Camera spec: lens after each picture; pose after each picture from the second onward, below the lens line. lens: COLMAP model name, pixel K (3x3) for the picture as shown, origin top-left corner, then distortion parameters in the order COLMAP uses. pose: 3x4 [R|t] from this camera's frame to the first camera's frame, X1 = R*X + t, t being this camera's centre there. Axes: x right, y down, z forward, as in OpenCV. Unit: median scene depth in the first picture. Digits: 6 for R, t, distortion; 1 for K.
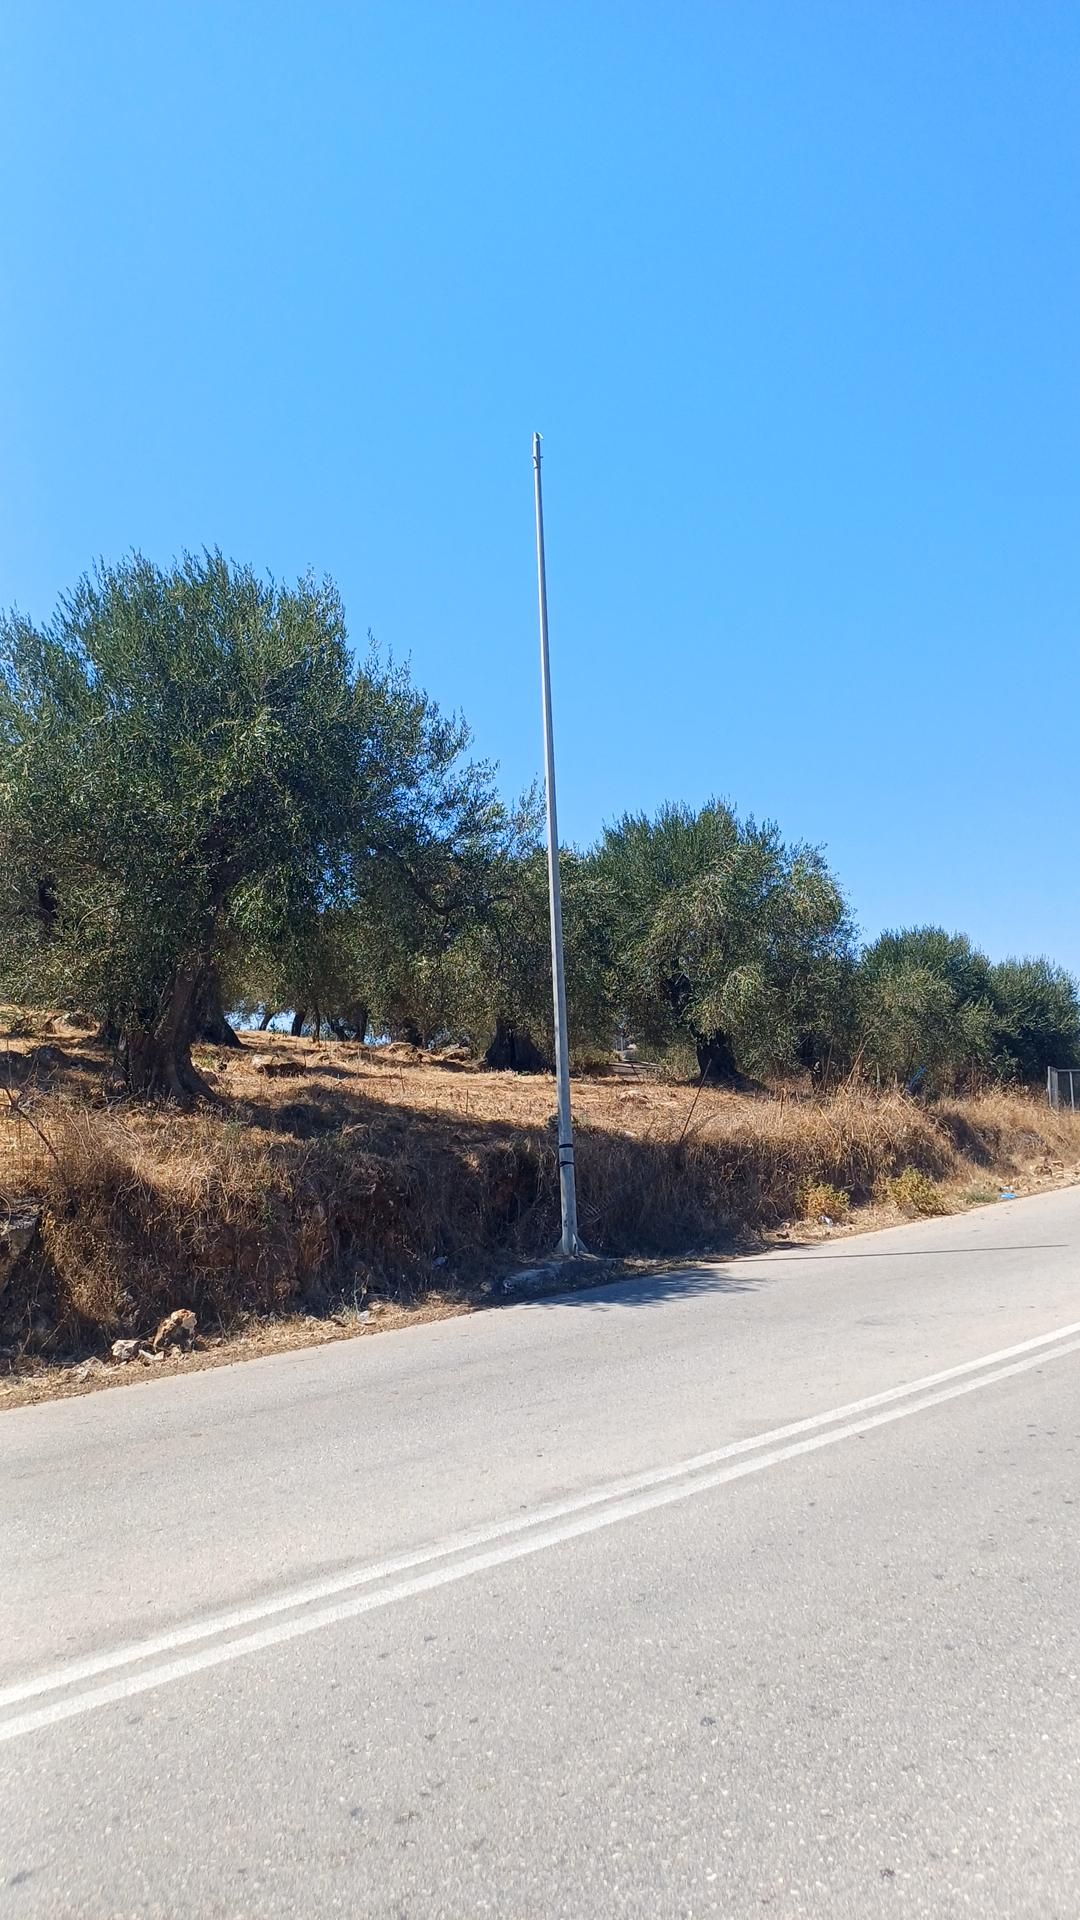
lens RADIAL K [[1352.0, 0, 545.0], [0, 1352.0, 958.3], [0, 0, 1]] dist [0.089373, -0.000241]
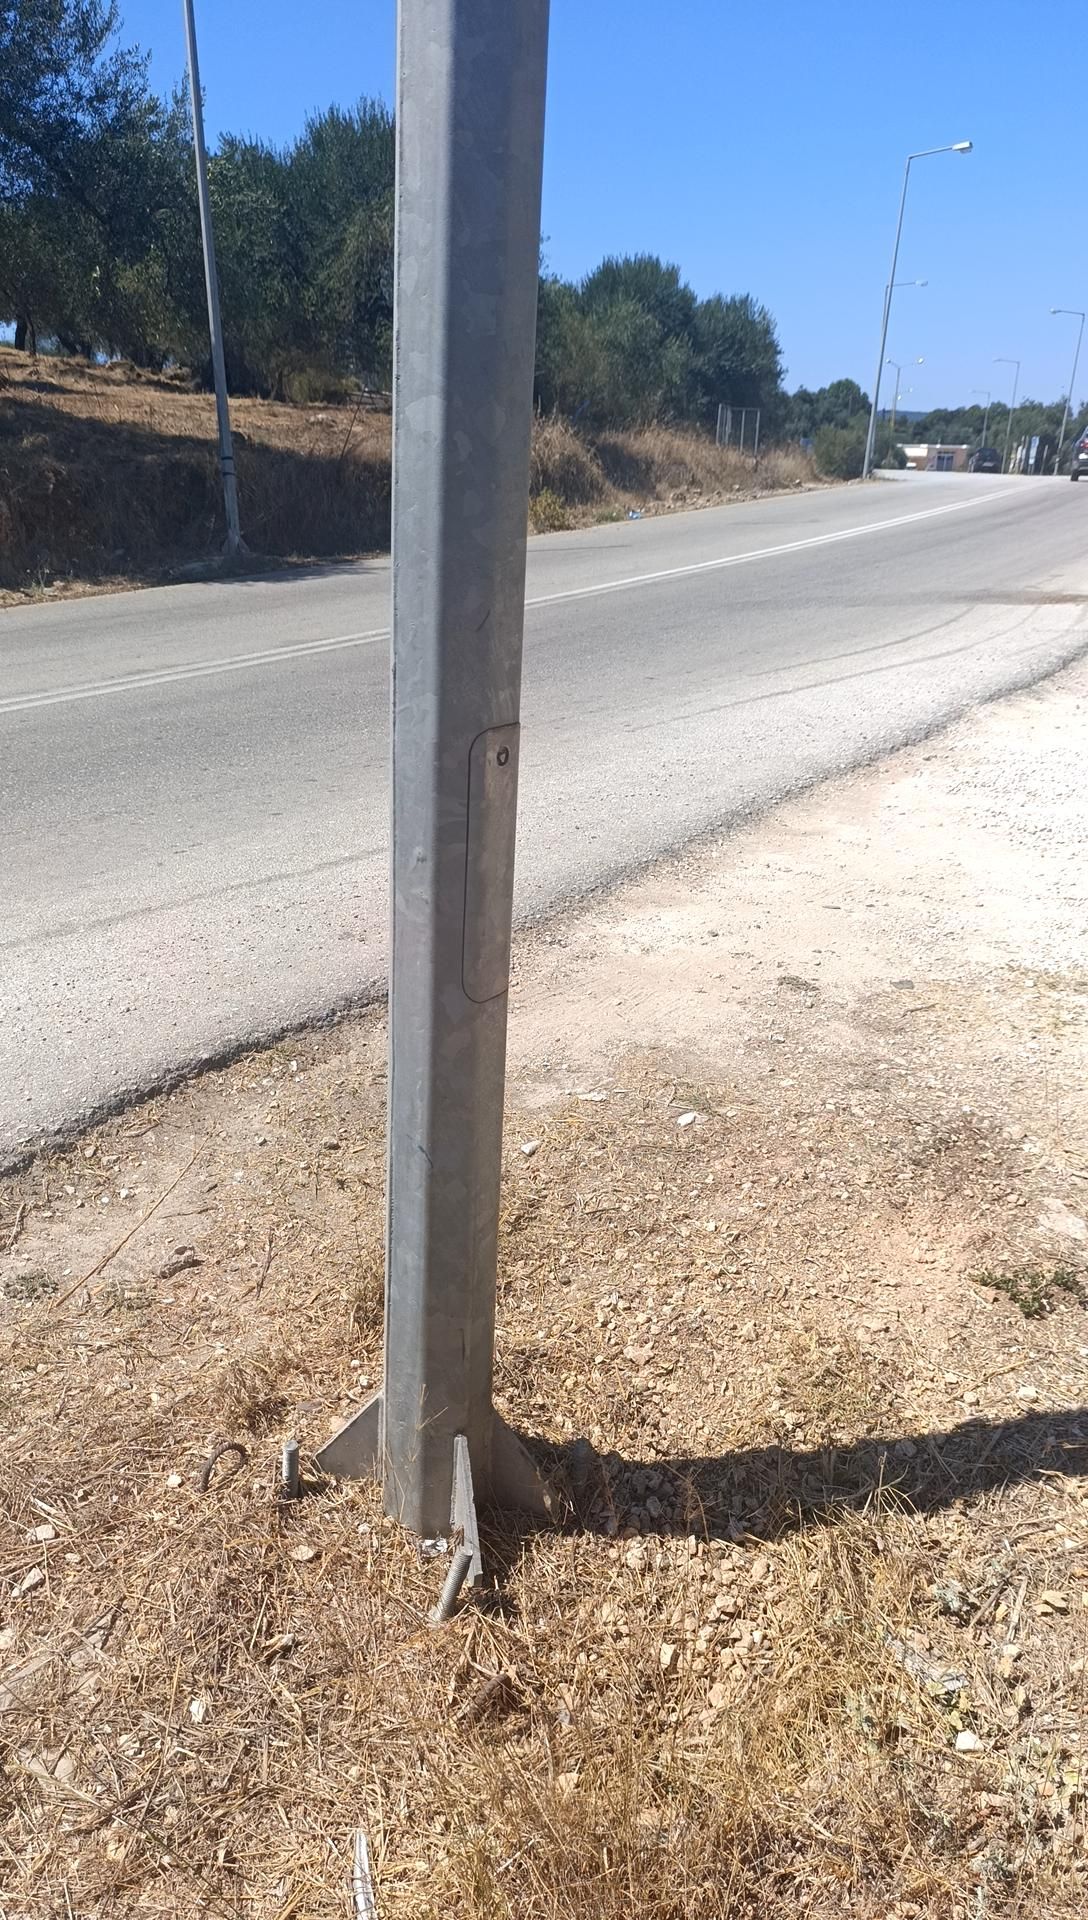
lens RADIAL K [[1278.0, 0, 538.7], [0, 1278.0, 964.7], [0, 0, 1]] dist [0.004266, -0.014409]
pose [[0.987402, -0.034181, 0.154496, 0.081382], [-0.043324, 0.880678, 0.471730, -0.007043], [-0.152185, -0.472481, 0.868102, -0.176225]]
